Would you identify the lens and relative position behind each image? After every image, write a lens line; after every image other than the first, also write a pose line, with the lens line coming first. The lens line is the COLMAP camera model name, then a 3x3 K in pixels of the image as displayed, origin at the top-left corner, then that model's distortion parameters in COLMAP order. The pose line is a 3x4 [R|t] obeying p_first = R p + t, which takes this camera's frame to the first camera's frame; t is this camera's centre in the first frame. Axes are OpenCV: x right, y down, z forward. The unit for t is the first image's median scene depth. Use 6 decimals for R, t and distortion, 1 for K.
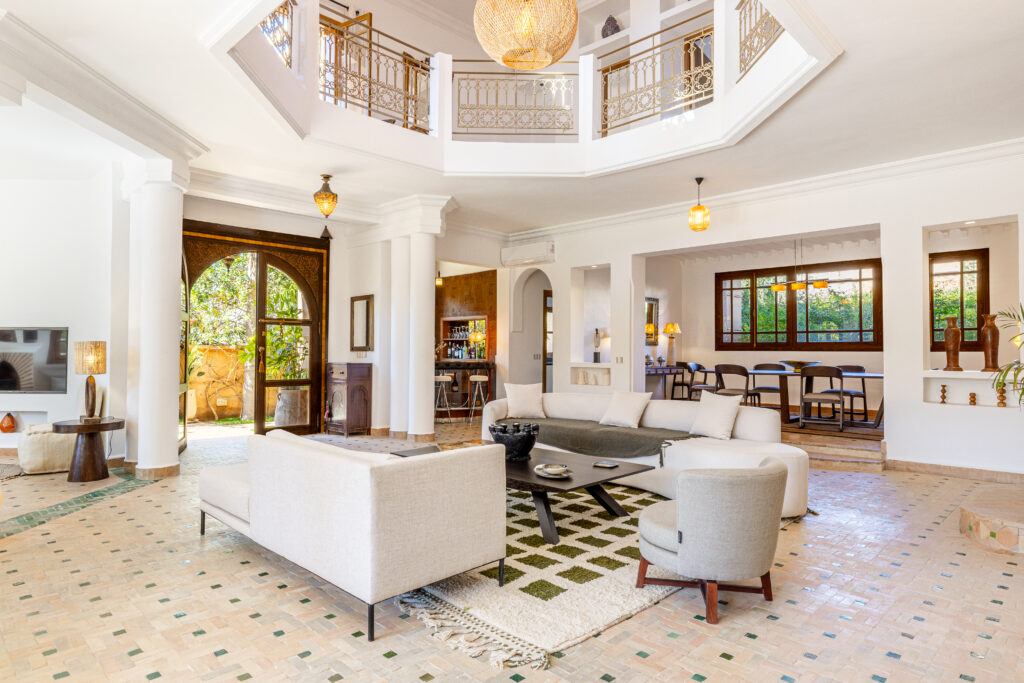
lens RADIAL K [[601.8, 0, 507.0], [0, 601.8, 337.4], [0, 0, 1]] dist [-0.007232, 0.001844]
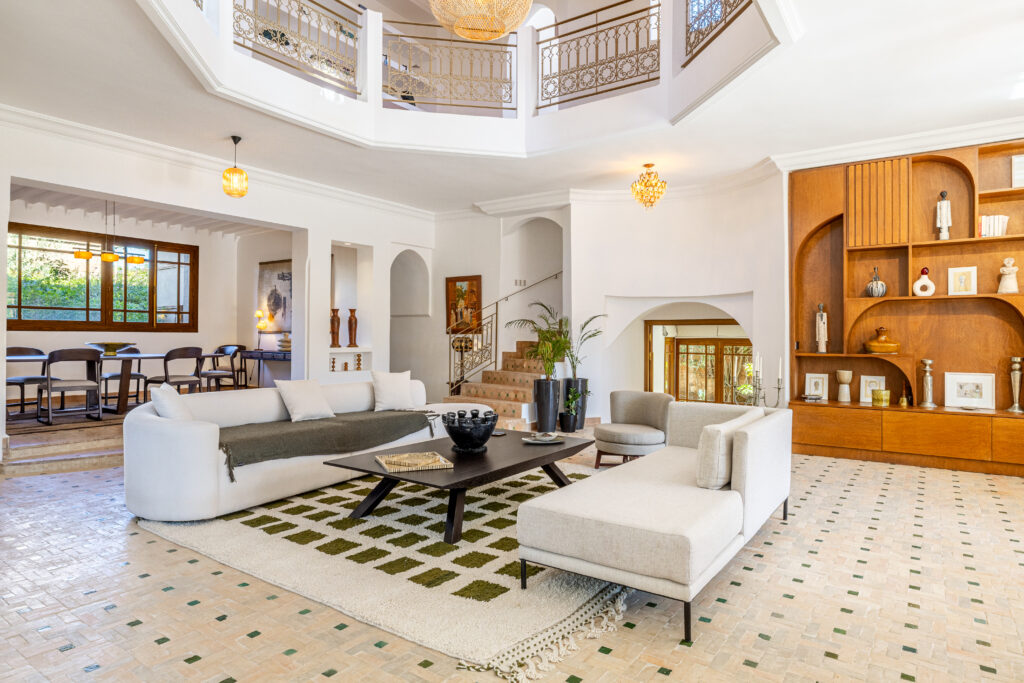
lens RADIAL K [[601.8, 0, 506.0], [0, 601.8, 338.7], [0, 0, 1]] dist [-0.007232, 0.001844]
pose [[-0.167182, -0.010138, 0.985874, -0.727237], [-0.029850, 0.999541, 0.005217, 0.016672], [-0.985474, -0.028556, -0.167408, 0.876163]]
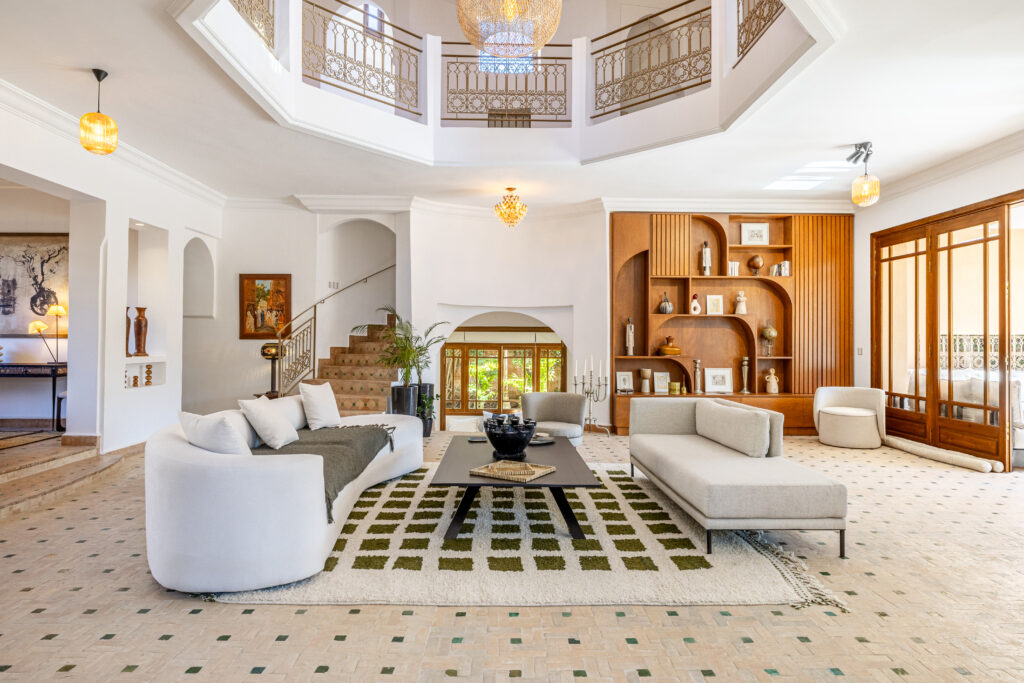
lens RADIAL K [[601.8, 0, 510.4], [0, 601.8, 342.8], [0, 0, 1]] dist [-0.007232, 0.001844]
pose [[-0.718683, -0.012801, 0.695220, -0.524875], [-0.027201, 0.999583, -0.009714, 0.022440], [-0.694806, -0.025892, -0.718731, 1.343074]]
